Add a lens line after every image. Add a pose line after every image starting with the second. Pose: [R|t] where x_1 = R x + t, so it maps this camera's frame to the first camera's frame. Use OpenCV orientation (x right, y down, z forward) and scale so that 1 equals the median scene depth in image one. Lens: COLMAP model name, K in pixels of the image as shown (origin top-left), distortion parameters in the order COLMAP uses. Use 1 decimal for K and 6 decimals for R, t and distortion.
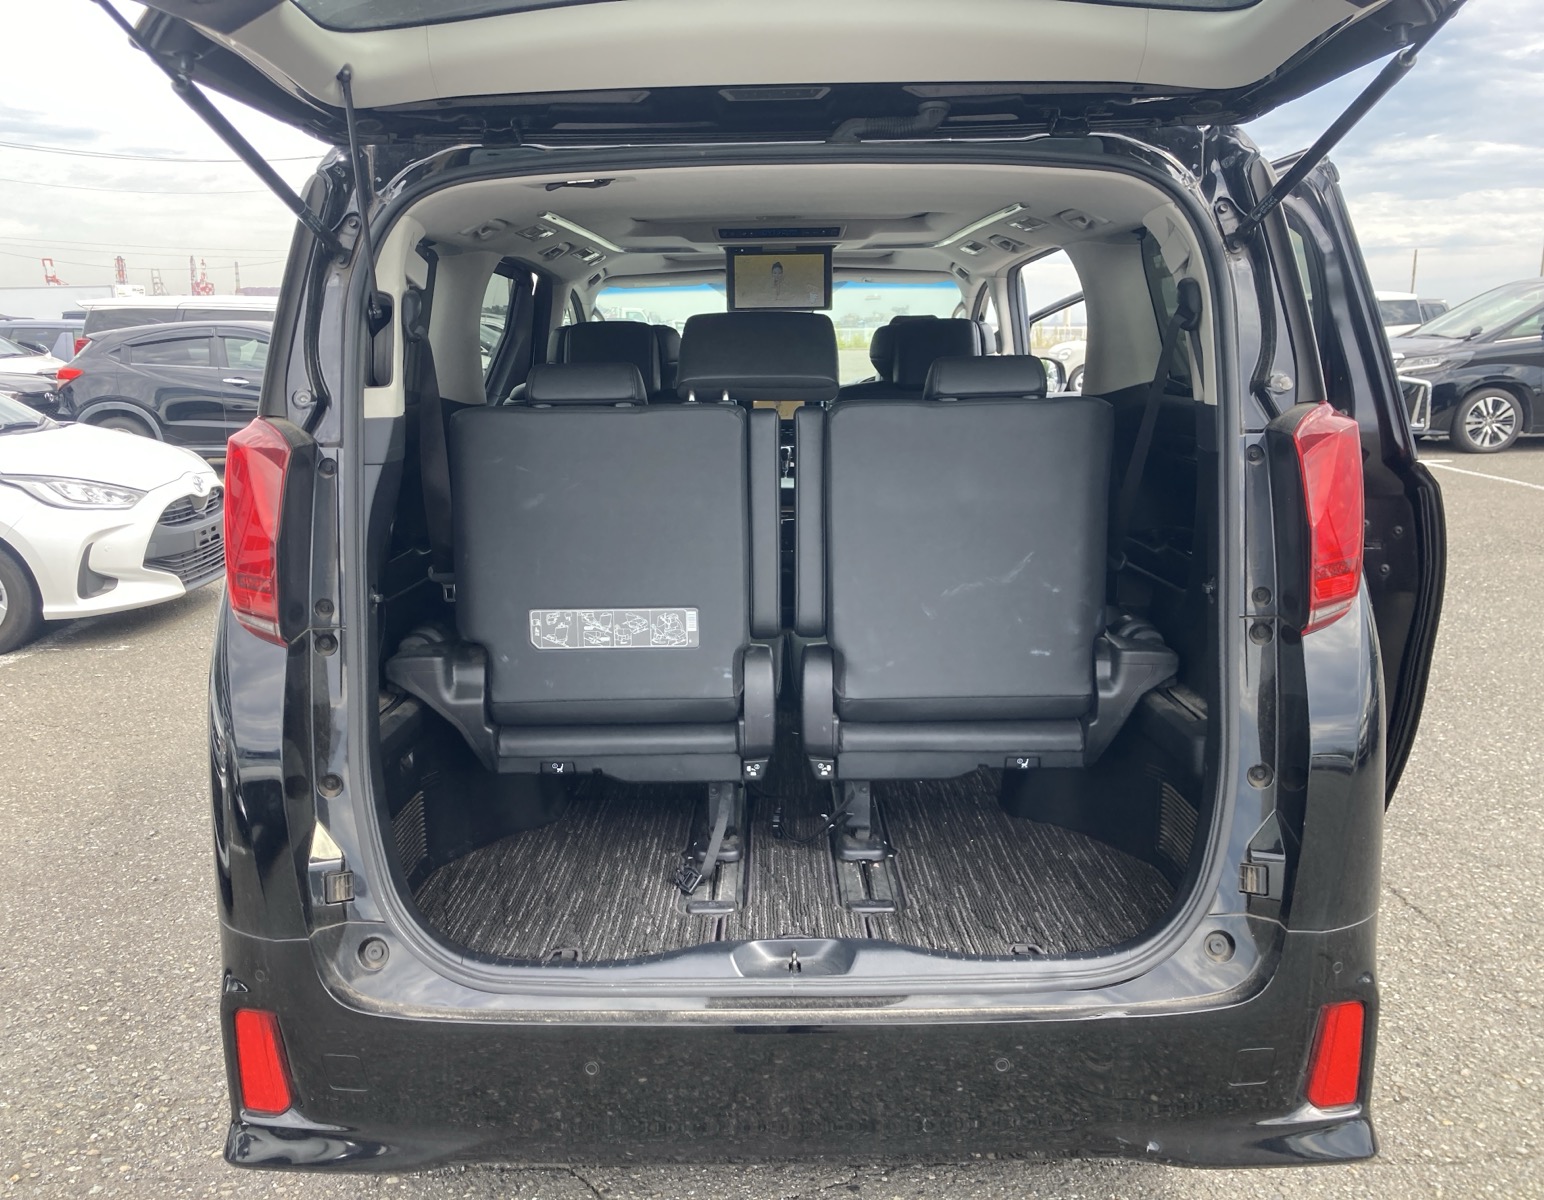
lens RADIAL K [[1336.1, 0, 772.0], [0, 1336.1, 600.0], [0, 0, 1]] dist [0.087484, -0.146369]
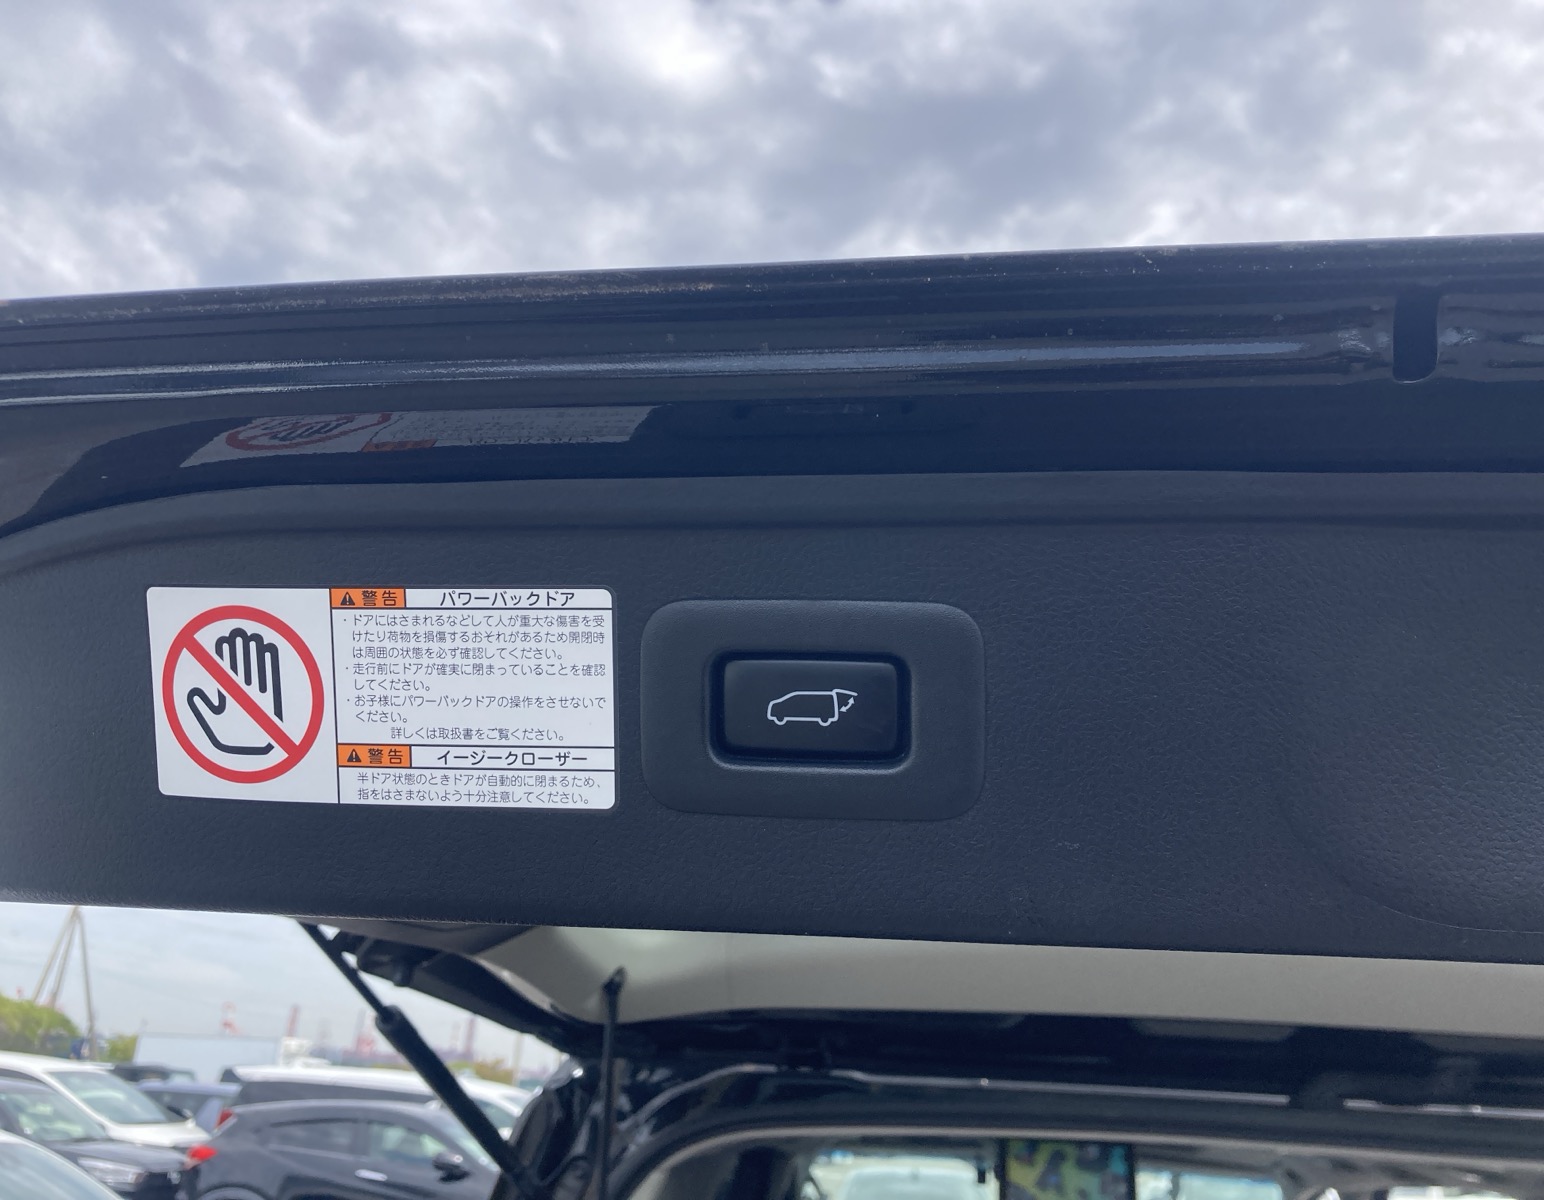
lens RADIAL K [[1336.1, 0, 772.0], [0, 1336.1, 600.0], [0, 0, 1]] dist [0.087484, -0.146369]
pose [[0.991206, 0.031294, -0.128572, -0.135242], [-0.094882, 0.845346, -0.525726, -0.175766], [0.092236, 0.533303, 0.840881, 0.286869]]
